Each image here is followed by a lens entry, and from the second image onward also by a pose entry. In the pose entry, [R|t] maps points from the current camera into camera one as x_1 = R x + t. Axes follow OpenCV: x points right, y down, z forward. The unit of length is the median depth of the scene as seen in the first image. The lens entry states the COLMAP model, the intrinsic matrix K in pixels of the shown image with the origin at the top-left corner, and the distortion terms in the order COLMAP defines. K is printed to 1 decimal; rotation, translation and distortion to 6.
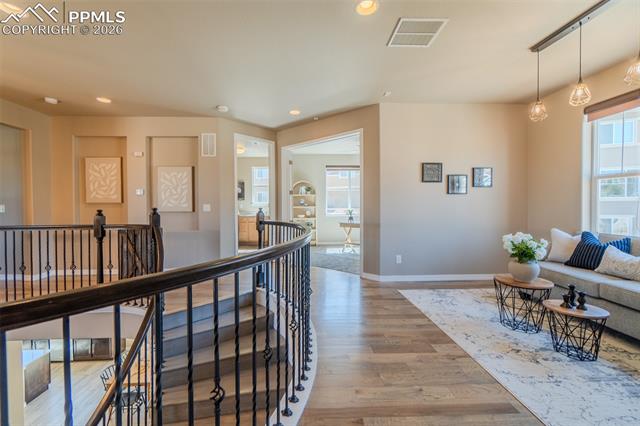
lens RADIAL K [[277.1, 0, 318.8], [0, 277.1, 209.7], [0, 0, 1]] dist [0.000425, 0.000073]
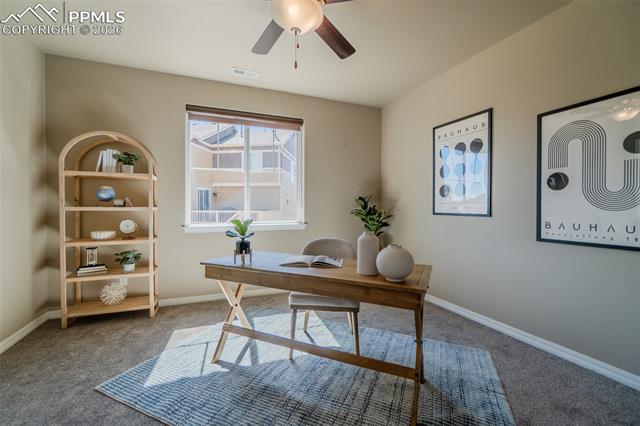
lens RADIAL K [[277.1, 0, 318.8], [0, 277.1, 209.7], [0, 0, 1]] dist [0.000425, 0.000073]
pose [[0.948574, -0.002585, 0.316545, 0.085560], [0.004002, 0.999985, -0.003825, -0.006231], [-0.316530, 0.004896, 0.948570, 0.607237]]
